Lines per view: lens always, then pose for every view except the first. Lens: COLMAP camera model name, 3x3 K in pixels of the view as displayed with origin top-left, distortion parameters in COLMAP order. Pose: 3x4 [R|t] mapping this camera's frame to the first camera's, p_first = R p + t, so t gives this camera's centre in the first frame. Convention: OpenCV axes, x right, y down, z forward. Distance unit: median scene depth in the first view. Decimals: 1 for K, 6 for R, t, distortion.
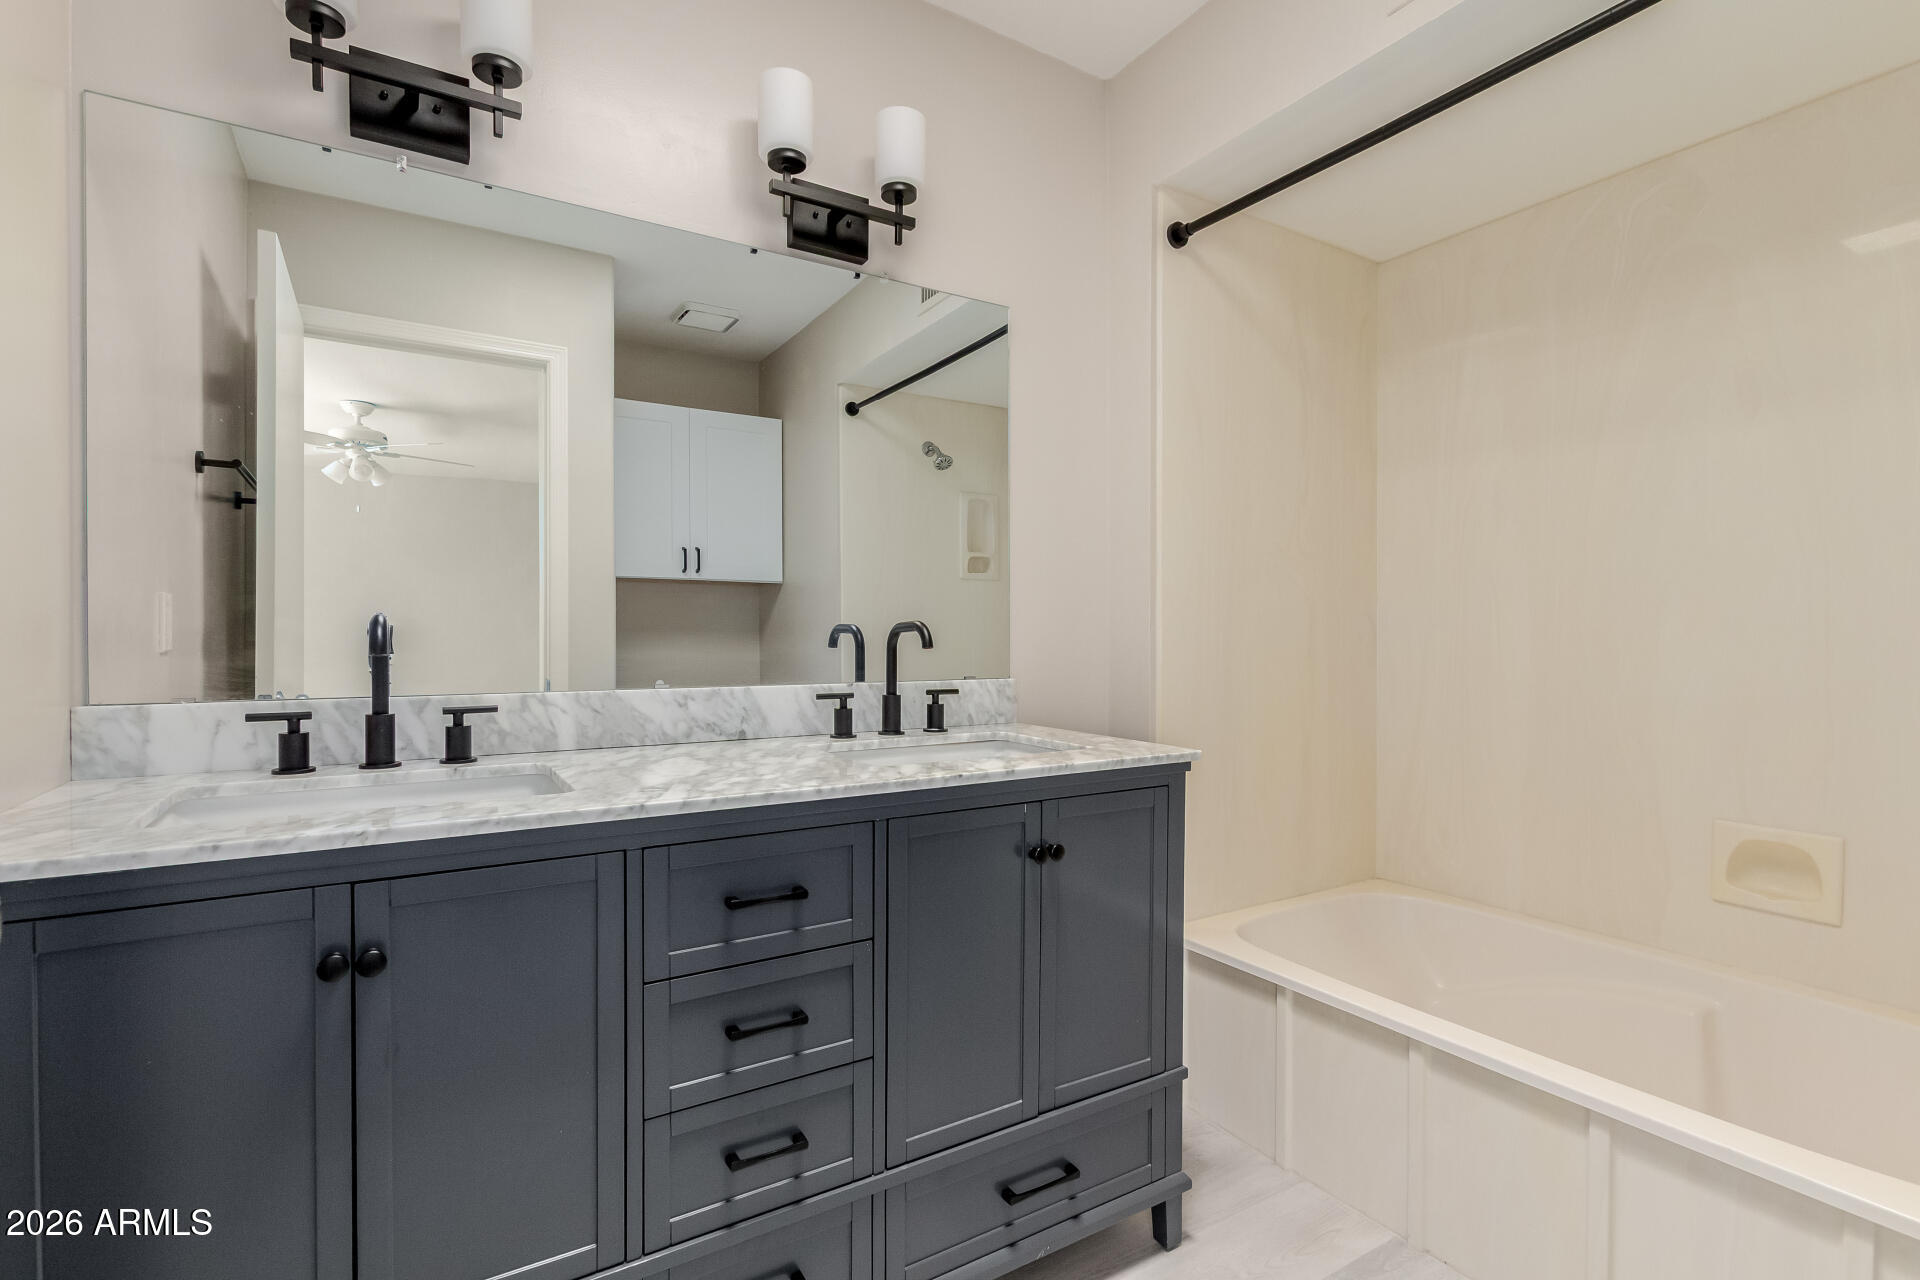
lens RADIAL K [[892.5, 0, 998.1], [0, 892.5, 644.8], [0, 0, 1]] dist [-0.002839, -0.000809]
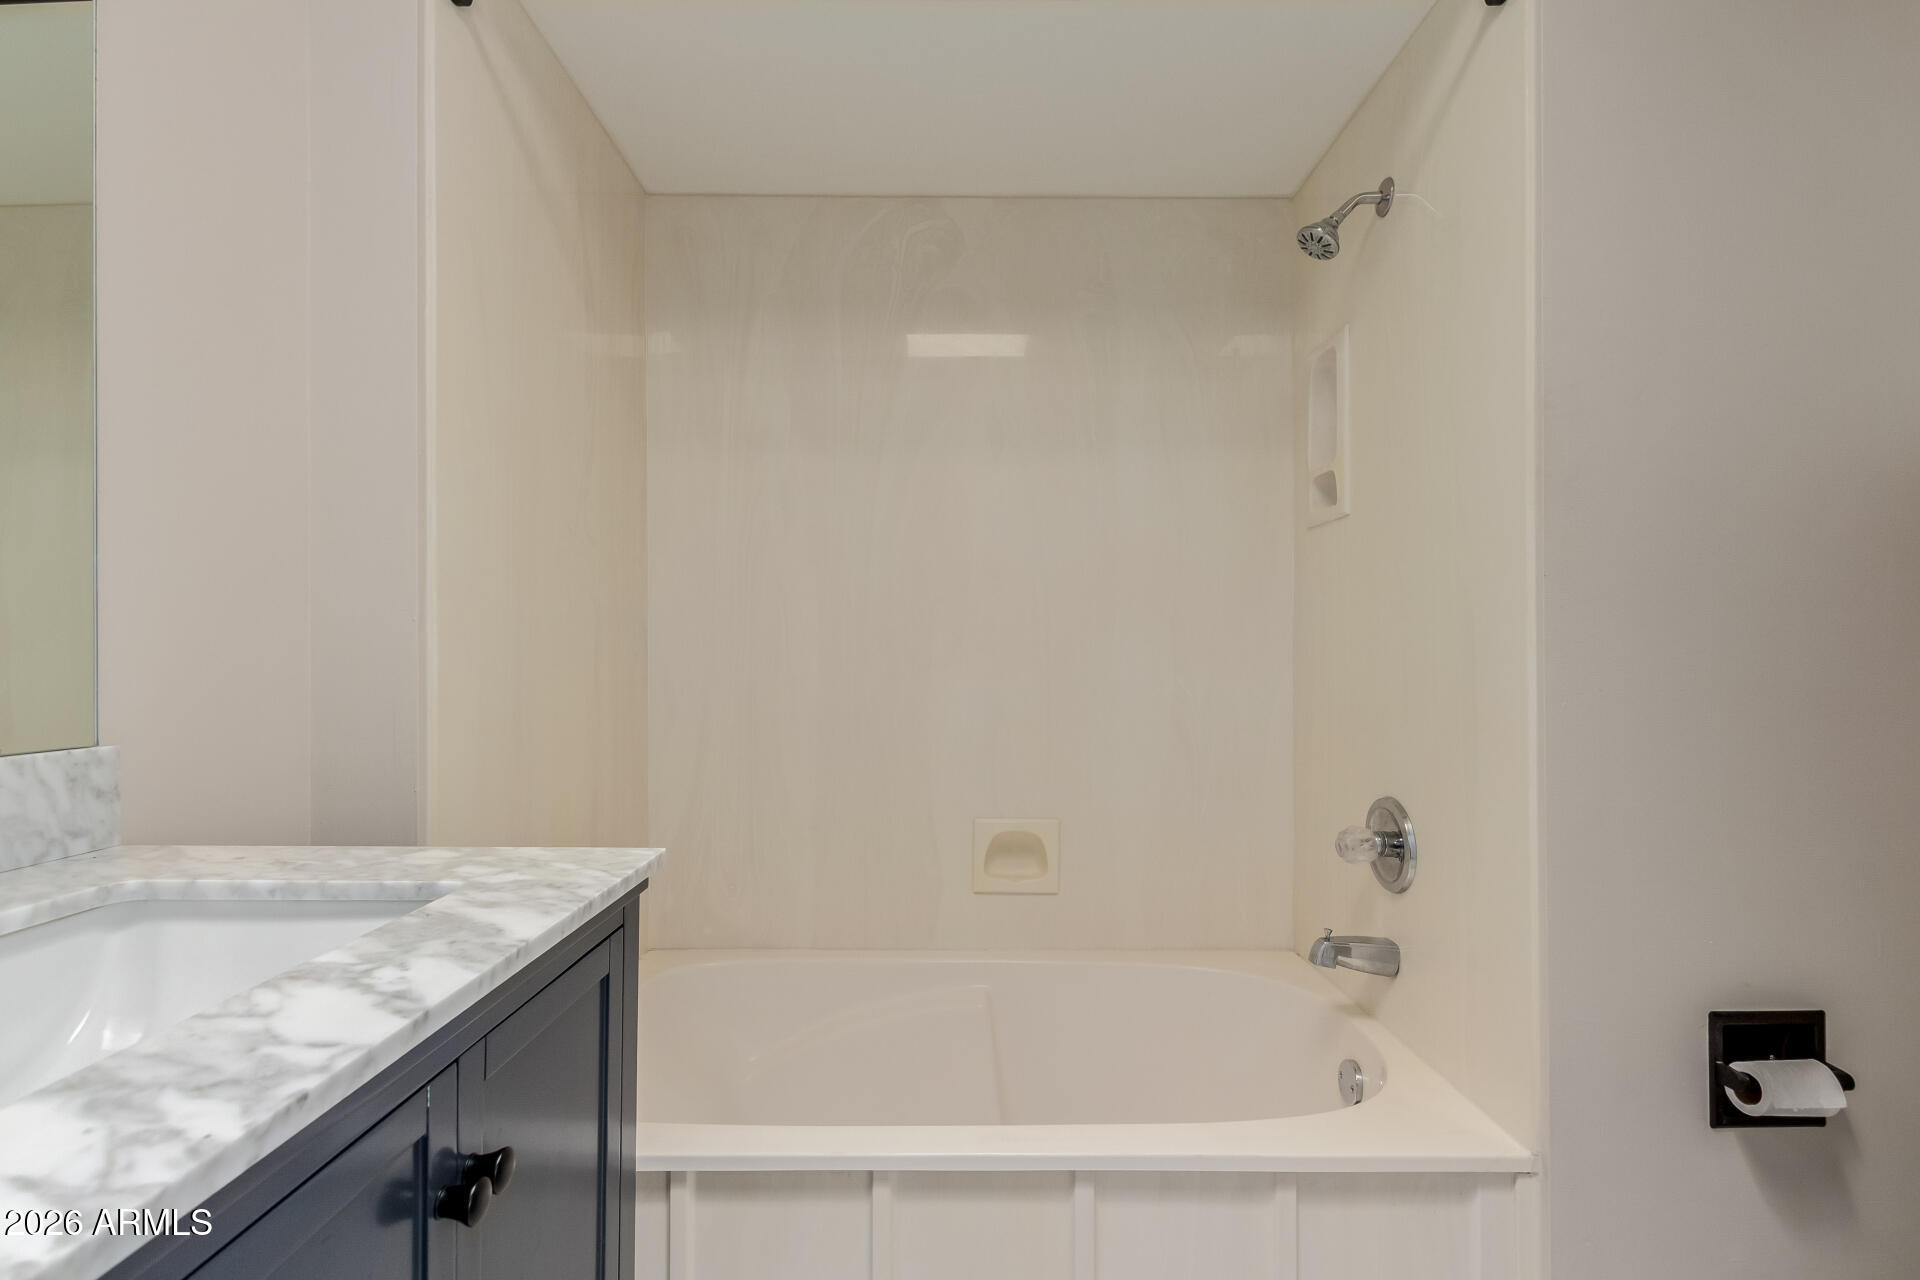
lens RADIAL K [[892.5, 0, 973.4], [0, 892.5, 643.4], [0, 0, 1]] dist [-0.002839, -0.000809]
pose [[0.555524, 0.007862, 0.831463, -0.114033], [0.005481, 0.999899, -0.013117, -0.005049], [-0.831482, 0.011844, 0.555425, 0.407356]]
